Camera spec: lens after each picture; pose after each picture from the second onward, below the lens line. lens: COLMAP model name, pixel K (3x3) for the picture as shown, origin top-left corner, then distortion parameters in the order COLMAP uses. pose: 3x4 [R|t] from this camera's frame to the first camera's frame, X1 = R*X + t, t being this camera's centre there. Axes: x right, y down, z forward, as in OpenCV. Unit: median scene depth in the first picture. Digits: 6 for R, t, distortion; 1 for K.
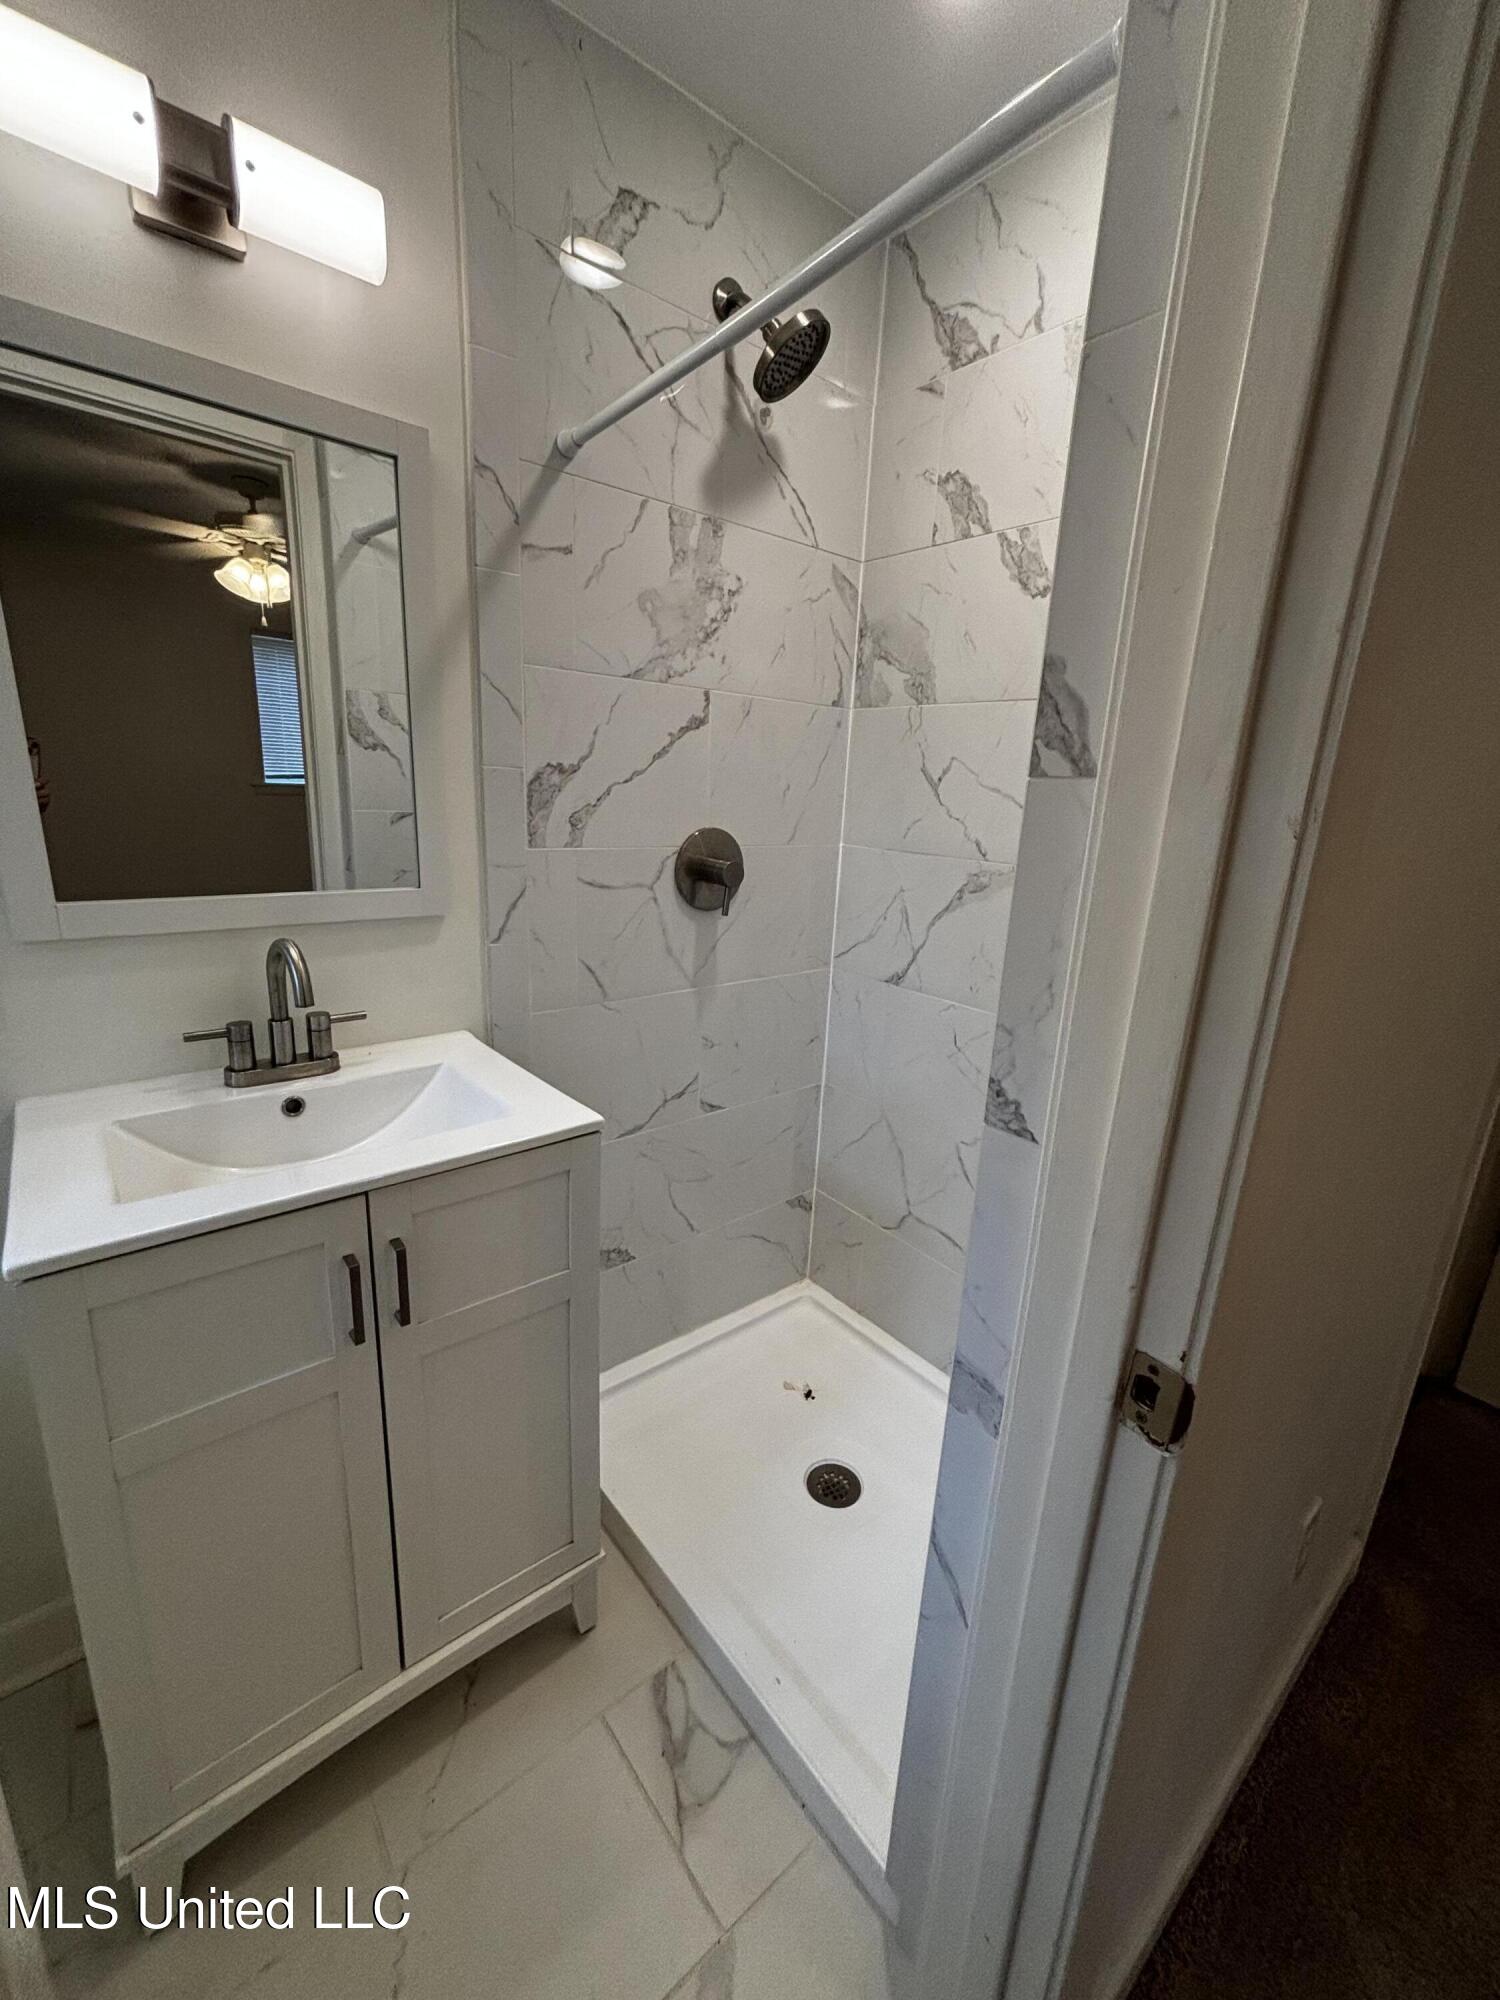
lens RADIAL K [[808.2, 0, 750.0], [0, 808.2, 1000.0], [0, 0, 1]] dist [0.000213, 0.000039]
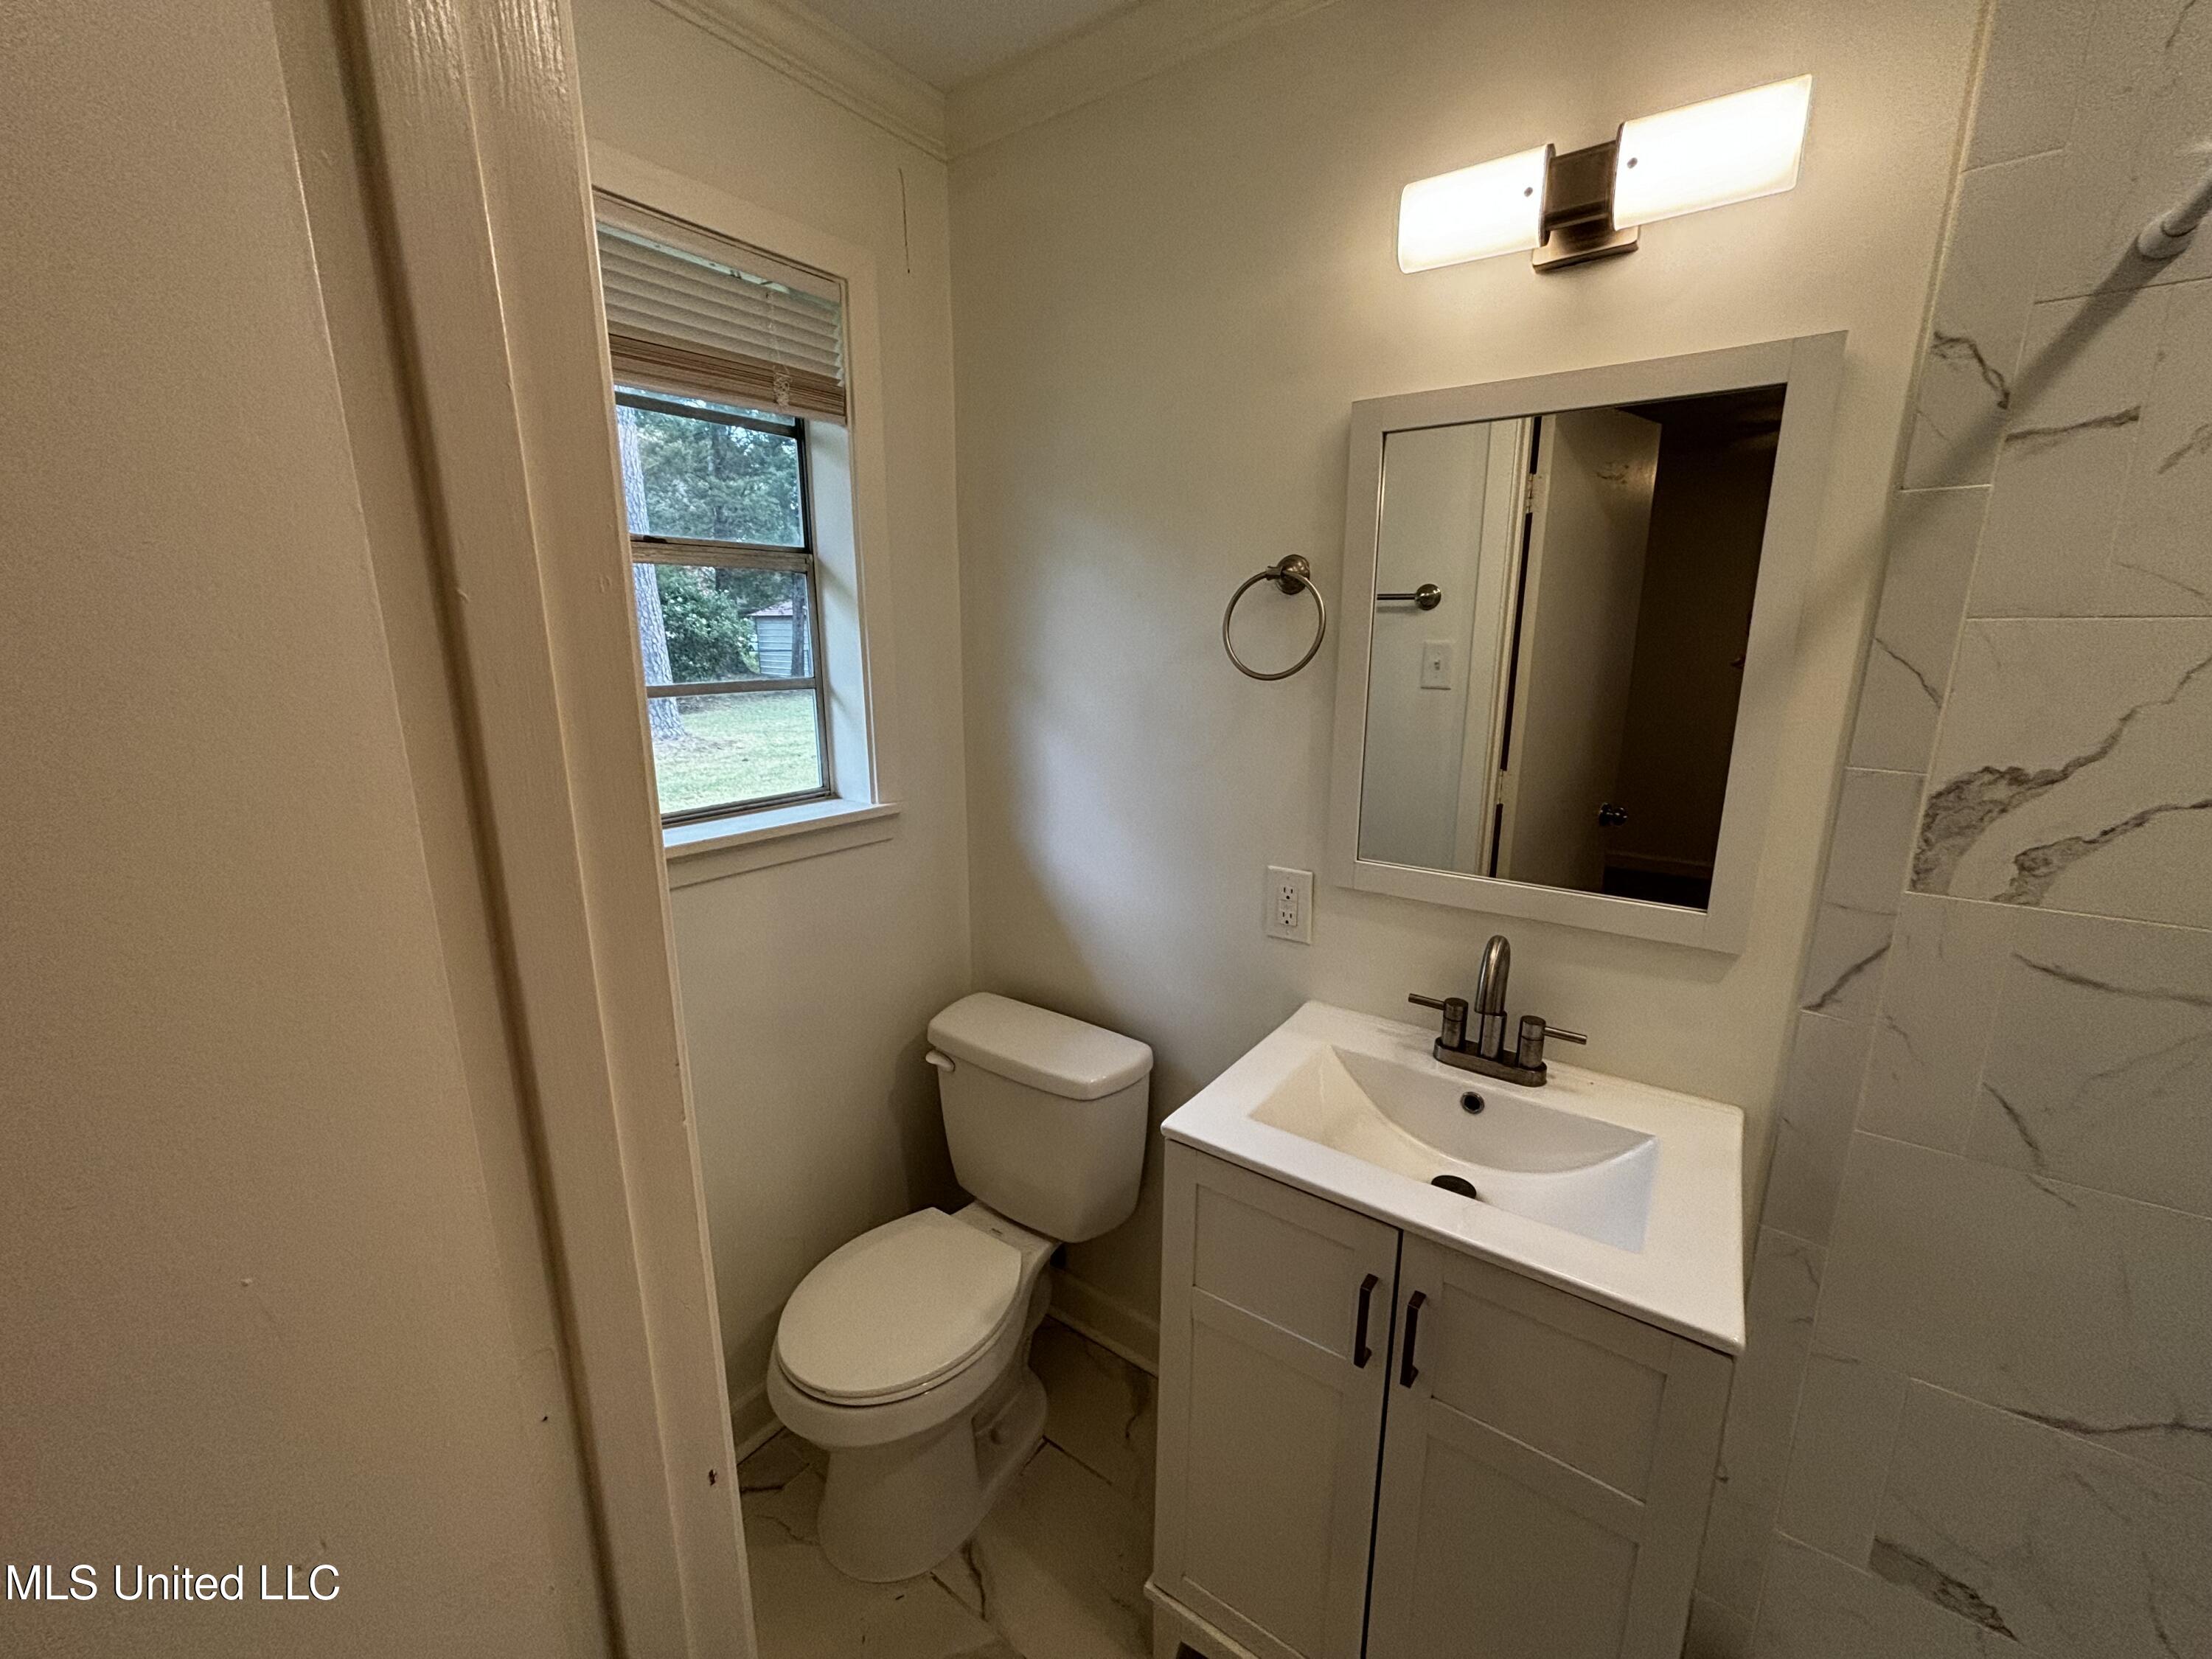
lens RADIAL K [[893.9, 0, 1106.0], [0, 893.9, 829.5], [0, 0, 1]] dist [0.000213, 0.000039]
pose [[0.264555, 0.170179, -0.949236, 0.249671], [-0.240559, 0.964837, 0.105932, -0.174075], [0.933885, 0.200323, 0.296191, 0.200330]]
